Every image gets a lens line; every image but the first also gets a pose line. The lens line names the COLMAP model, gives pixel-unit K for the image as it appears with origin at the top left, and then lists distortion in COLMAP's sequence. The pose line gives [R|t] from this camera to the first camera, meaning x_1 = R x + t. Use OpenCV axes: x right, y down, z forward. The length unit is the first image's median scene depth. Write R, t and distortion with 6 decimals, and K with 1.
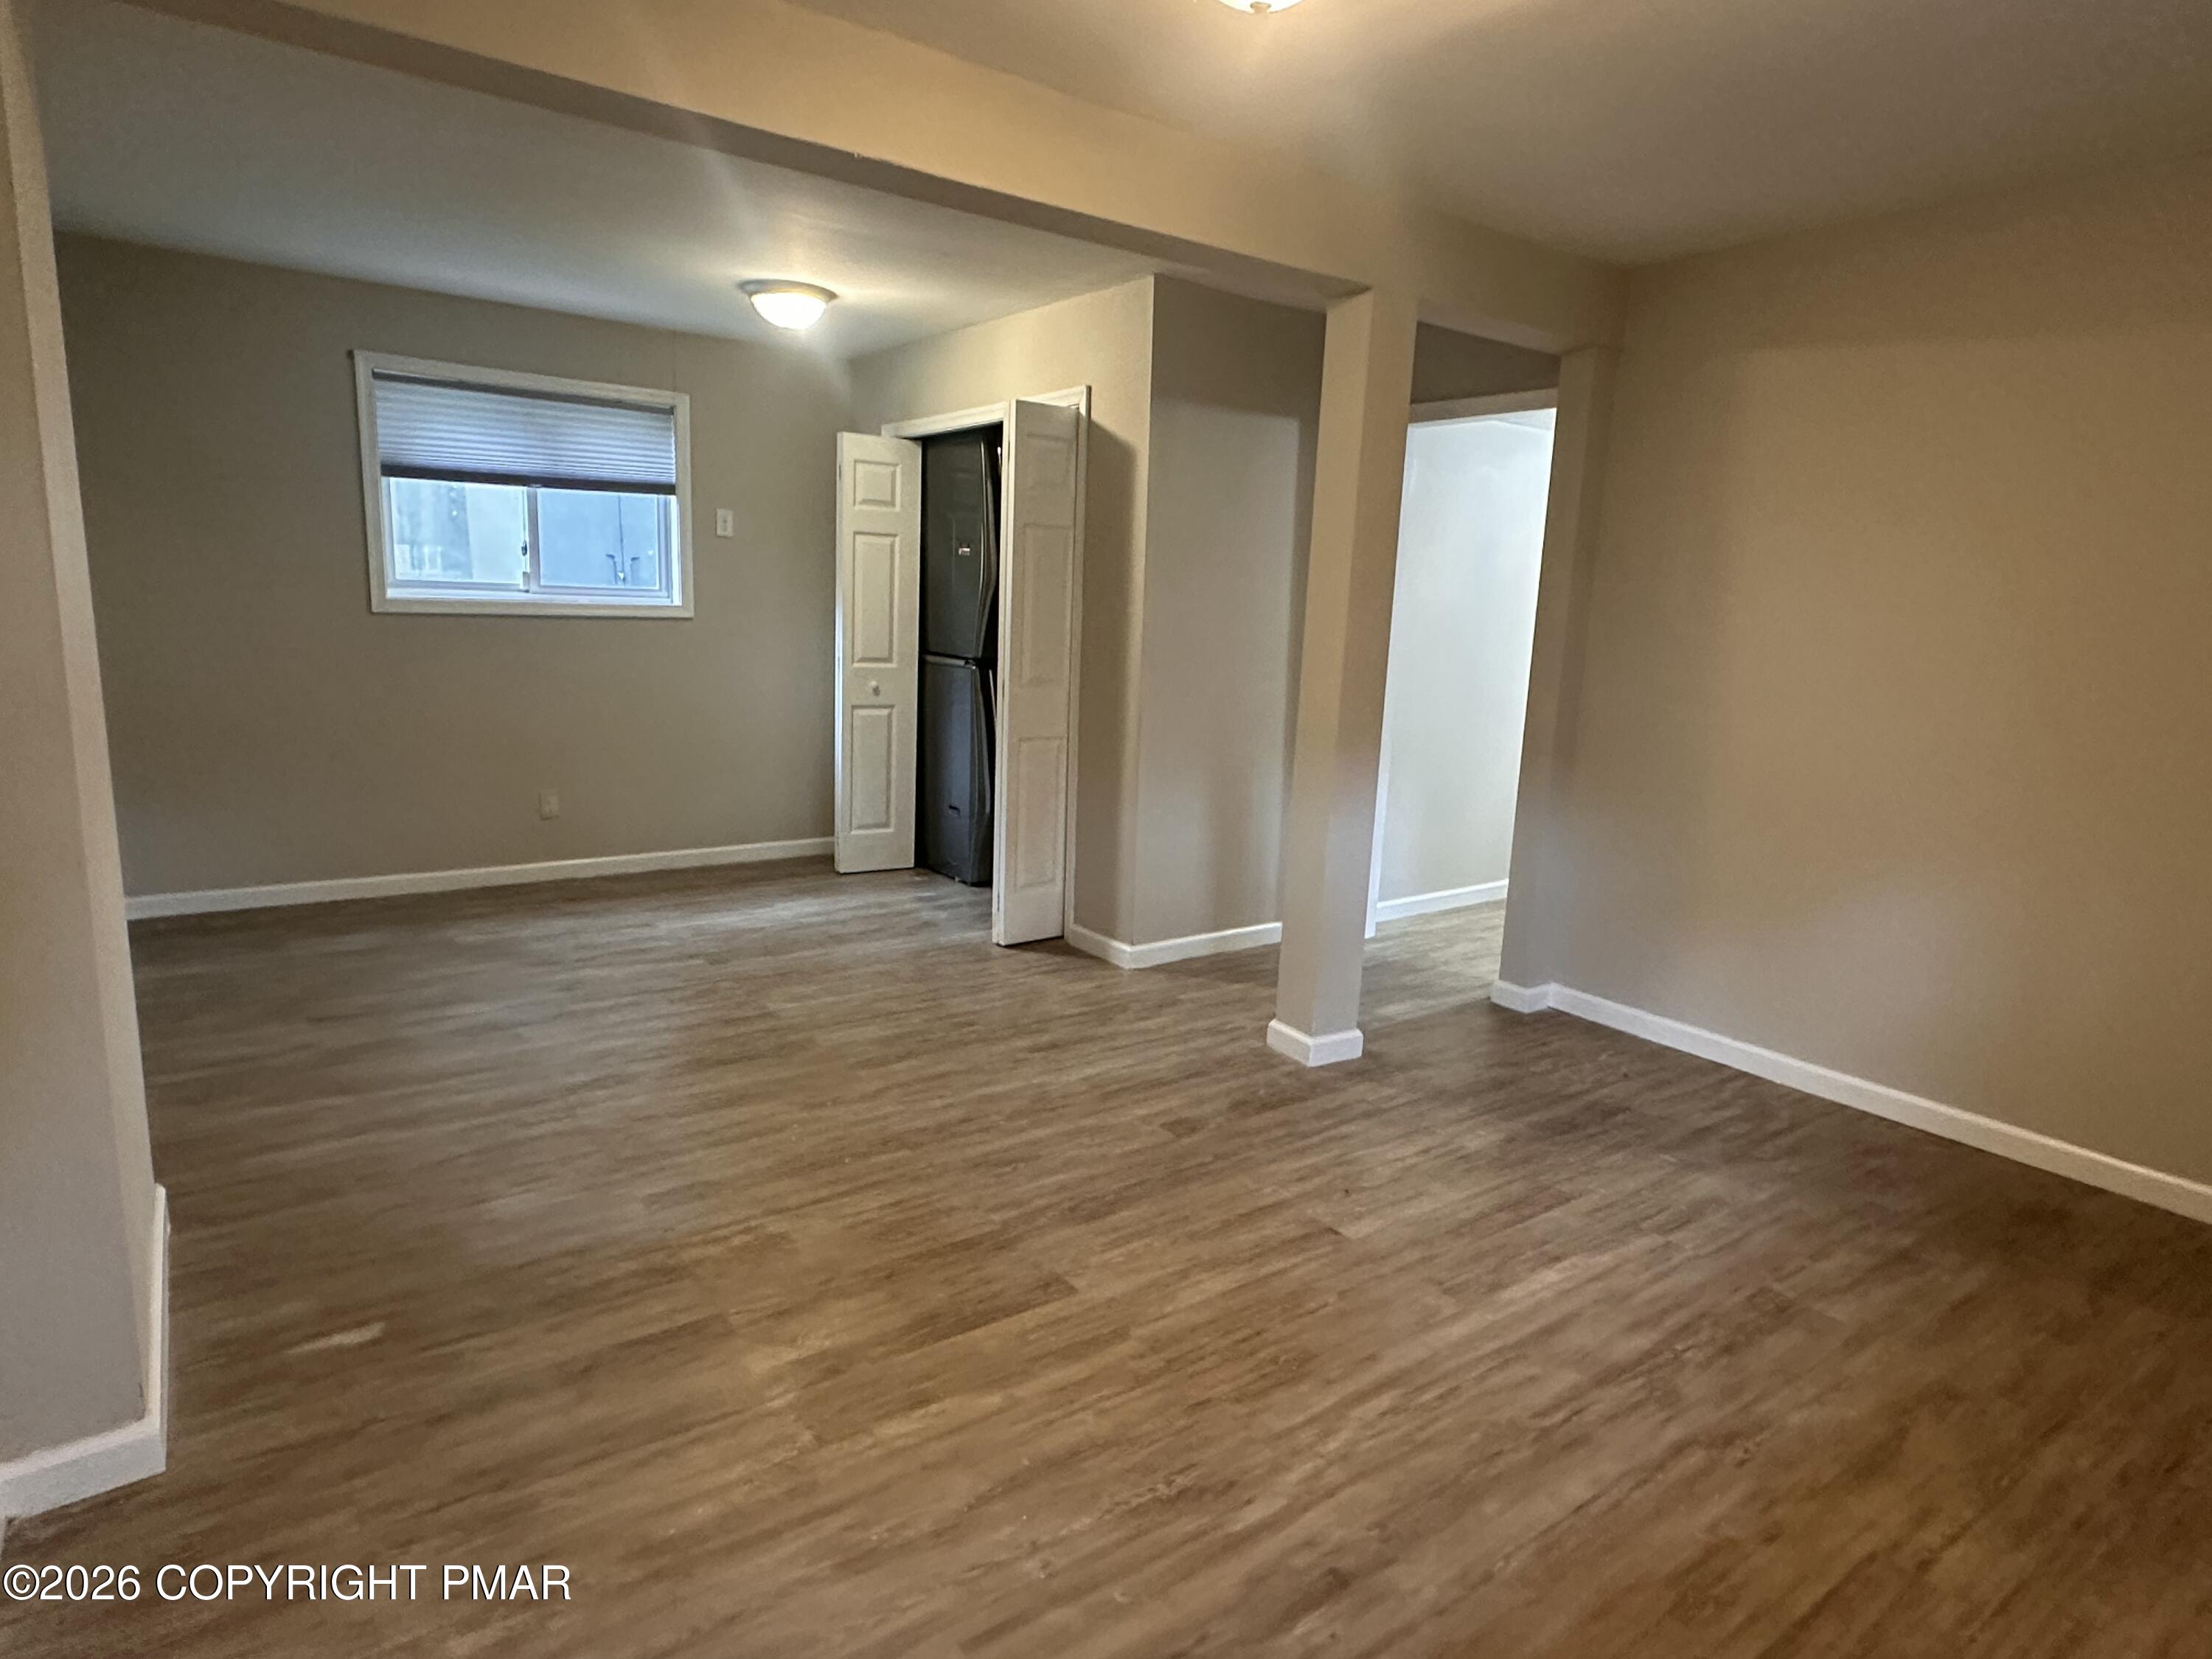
lens RADIAL K [[1248.3, 0, 1113.1], [0, 1248.3, 832.5], [0, 0, 1]] dist [-0.003481, 0.002155]
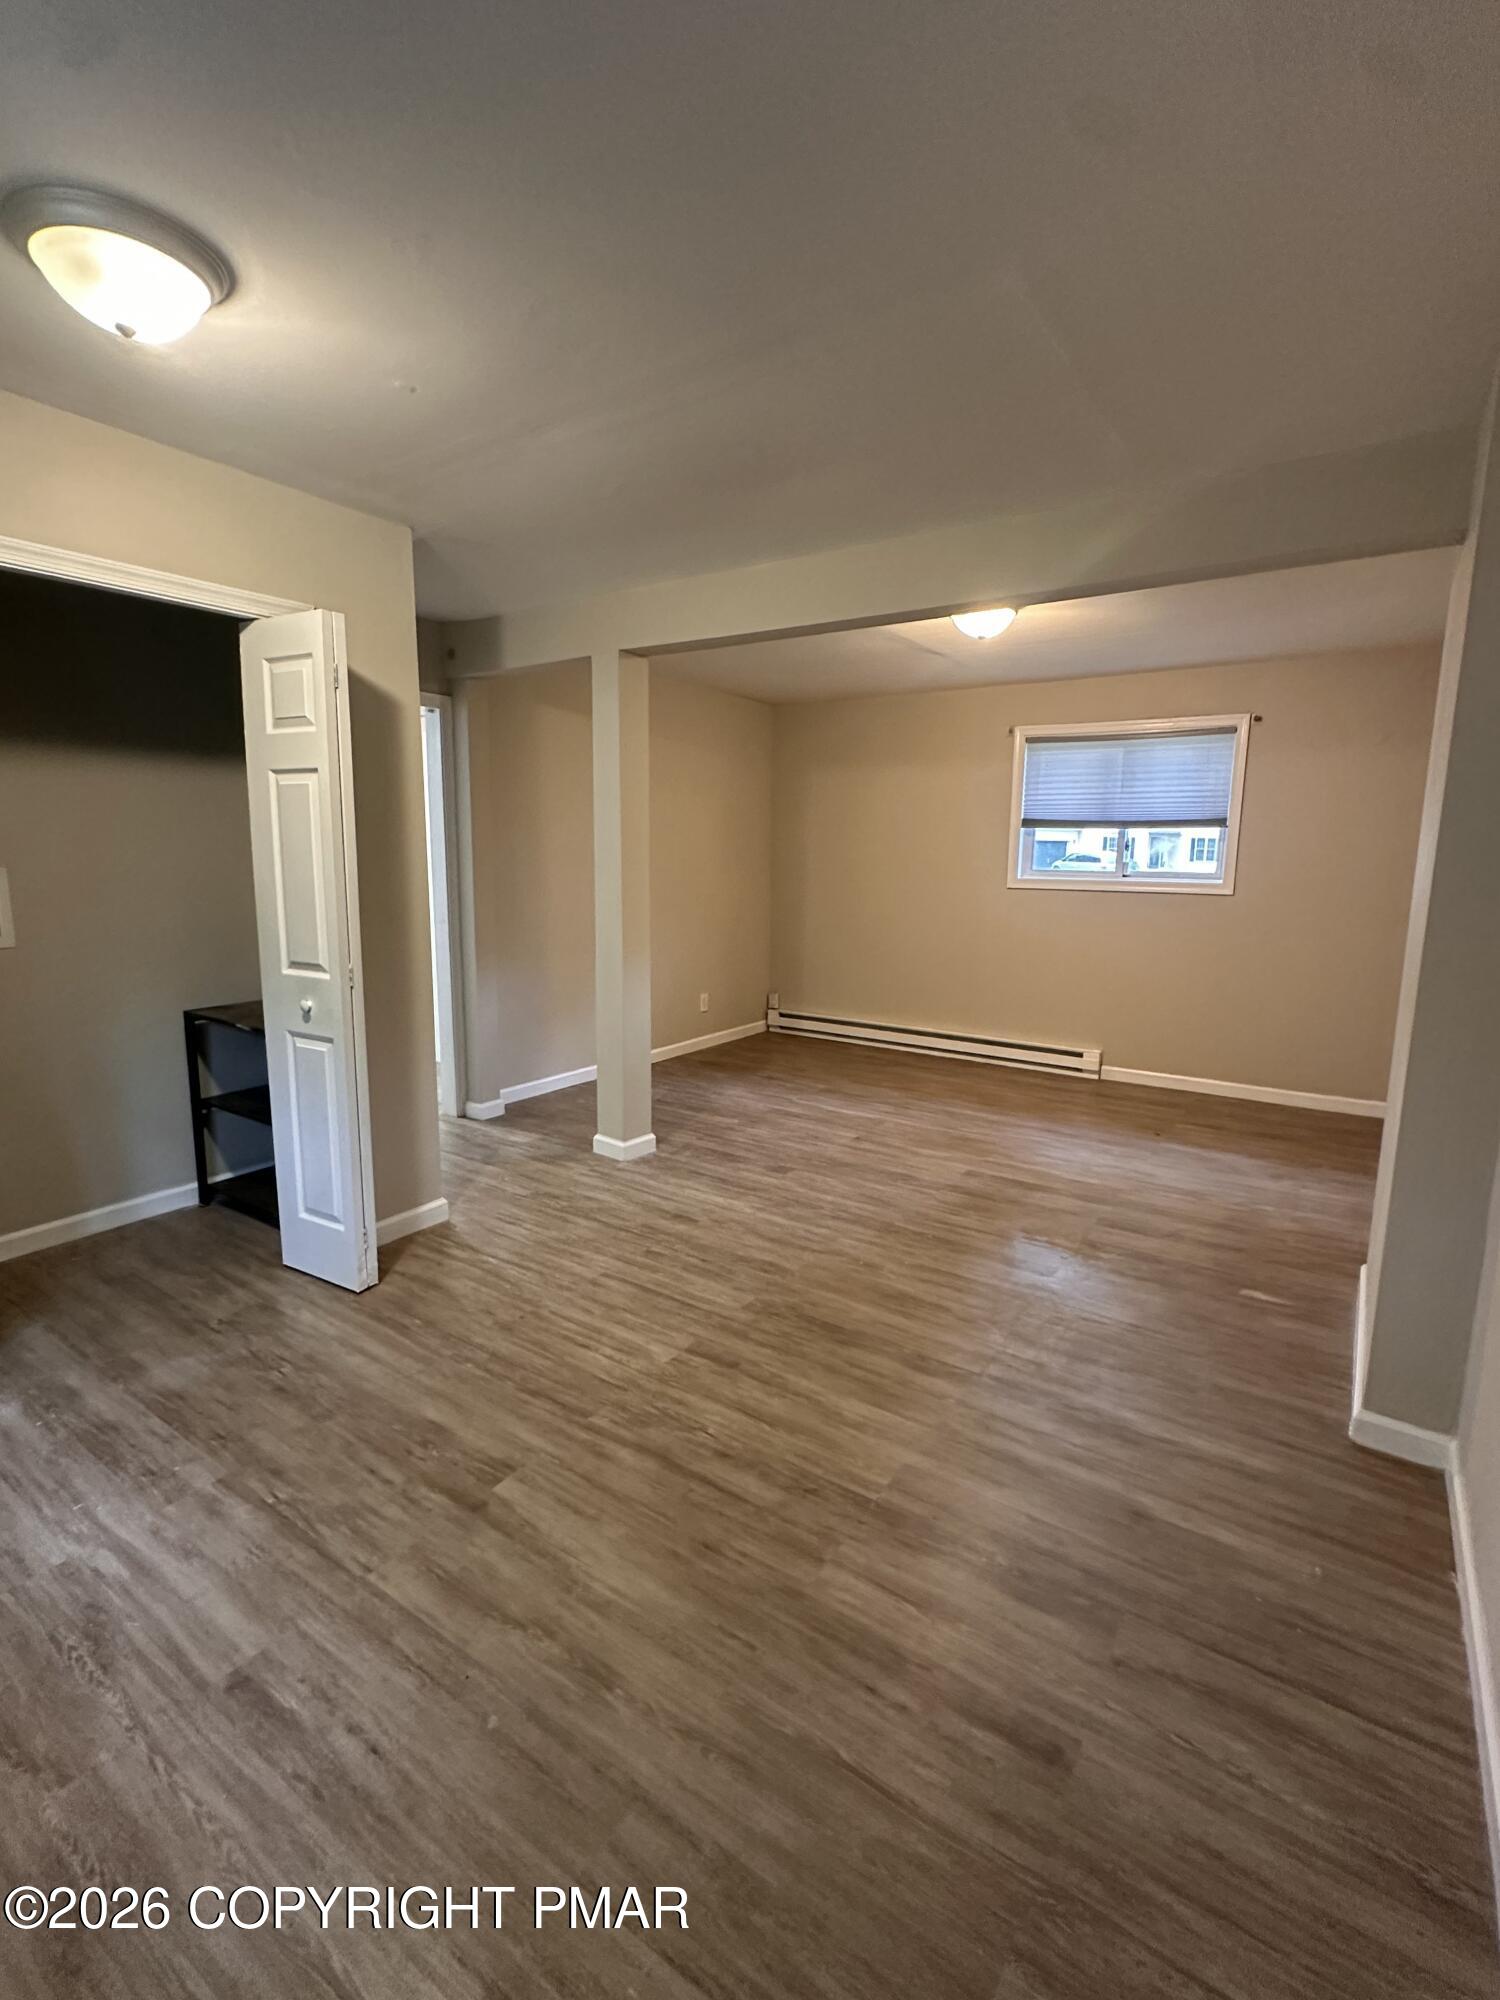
lens RADIAL K [[917.6, 0, 750.0], [0, 917.6, 1000.0], [0, 0, 1]] dist [-0.002132, 0.000527]
pose [[-0.329940, -0.198692, 0.922855, -1.088201], [0.150978, 0.953908, 0.259355, -0.326636], [-0.931850, 0.224903, -0.284735, 1.422668]]
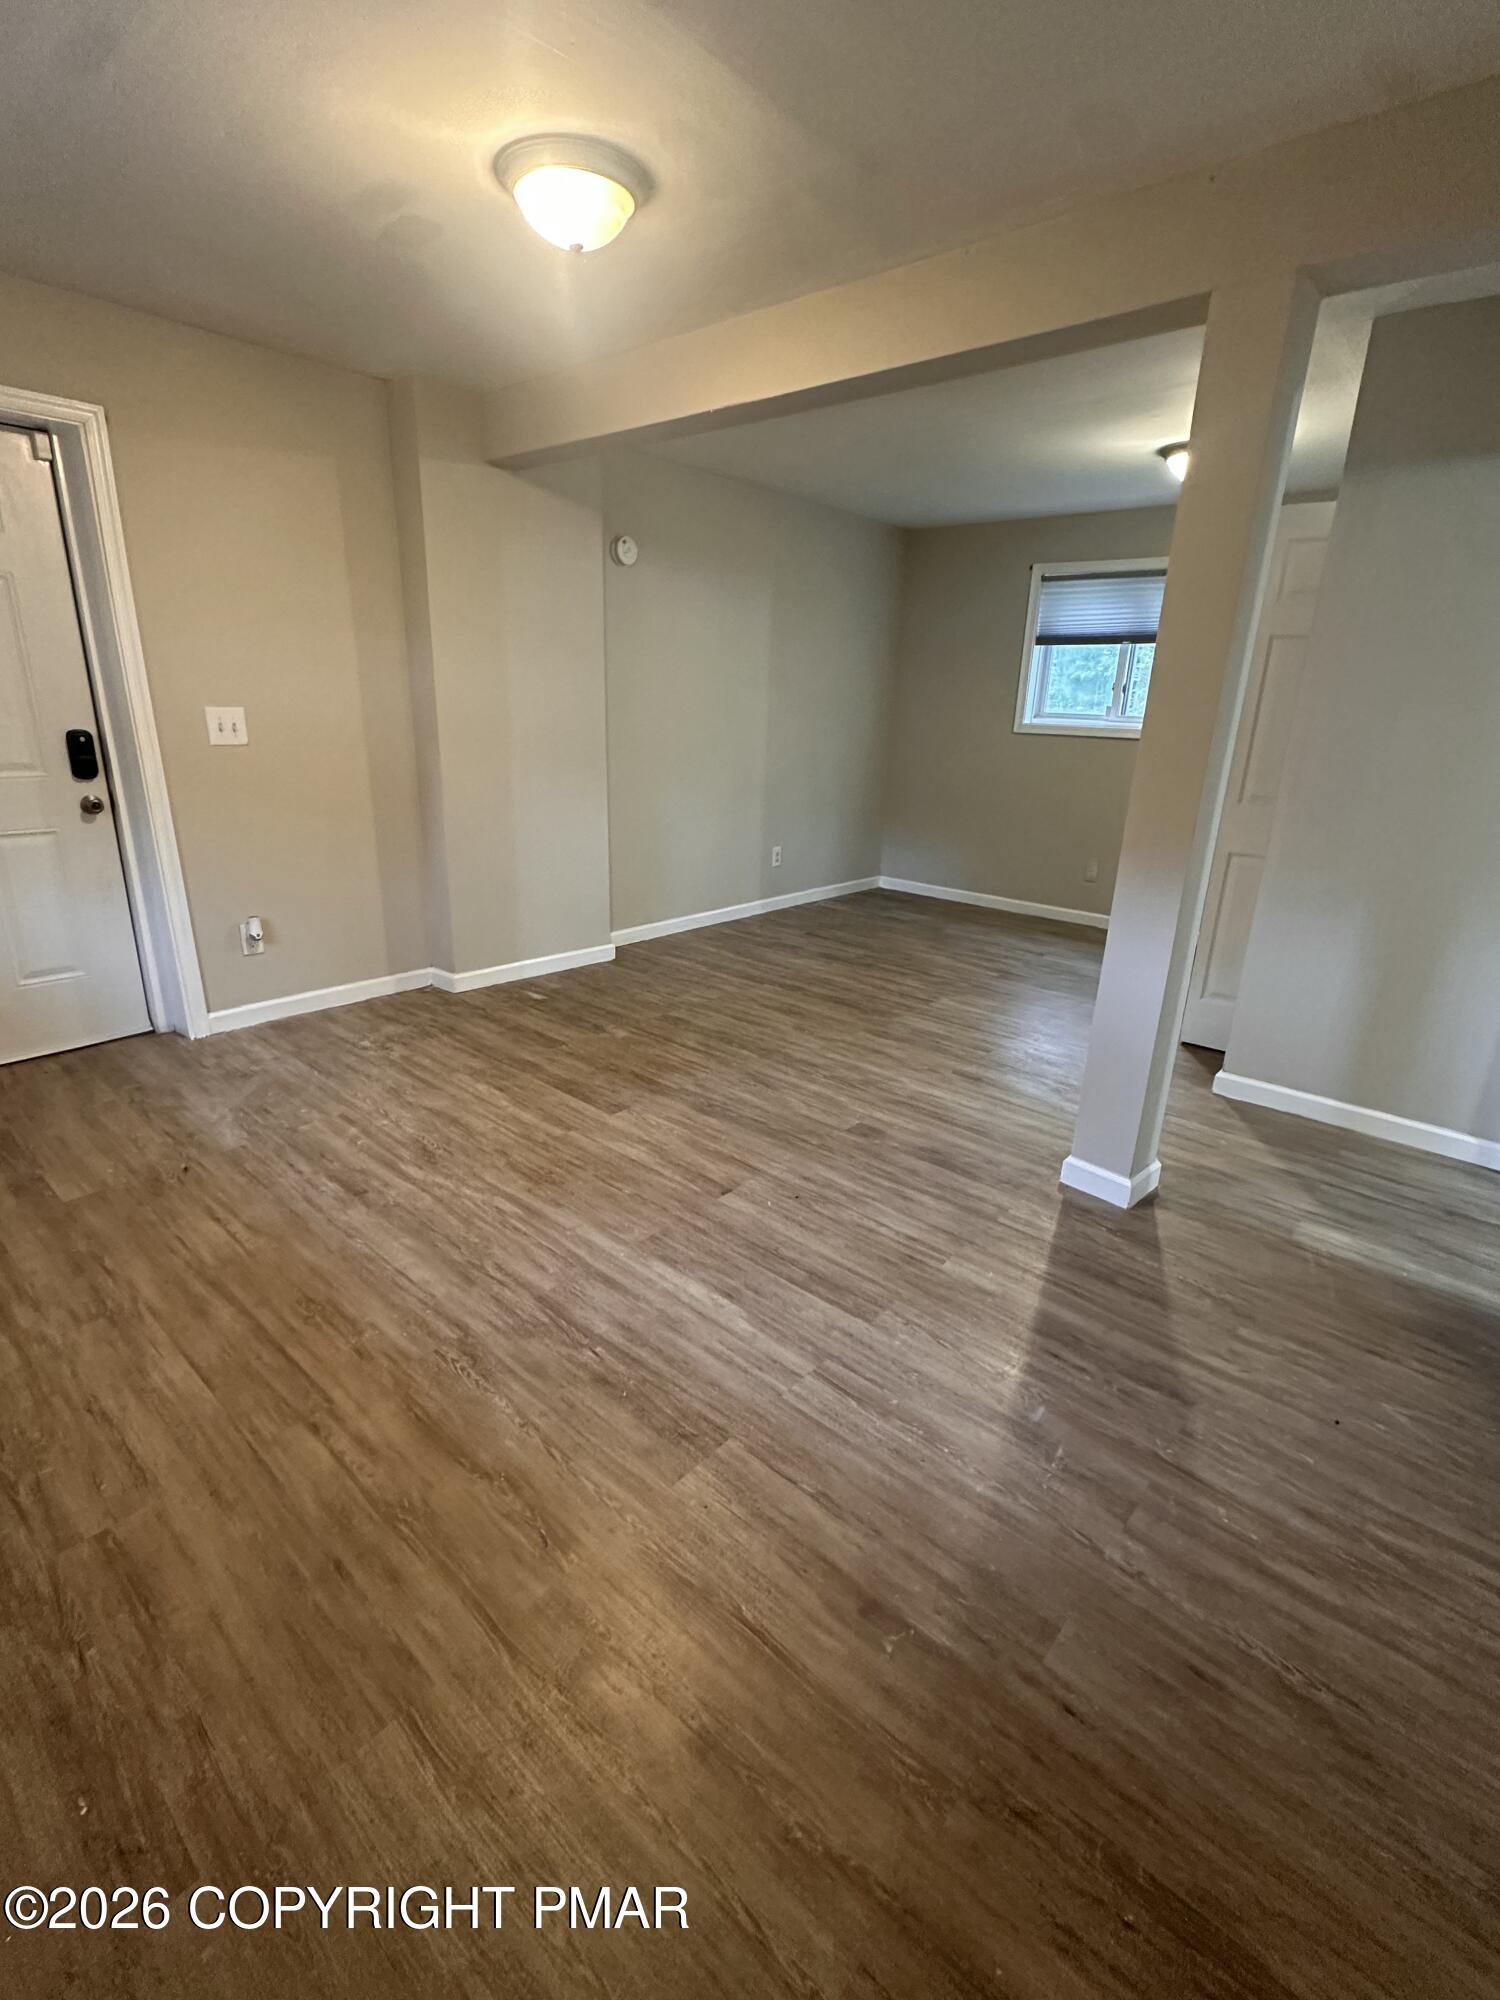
lens RADIAL K [[917.6, 0, 750.0], [0, 917.6, 1000.0], [0, 0, 1]] dist [-0.002132, 0.000527]
pose [[0.215631, 0.272168, -0.937778, 0.904501], [-0.206081, 0.951424, 0.228742, -0.077496], [0.954481, 0.143934, 0.261245, 0.674036]]
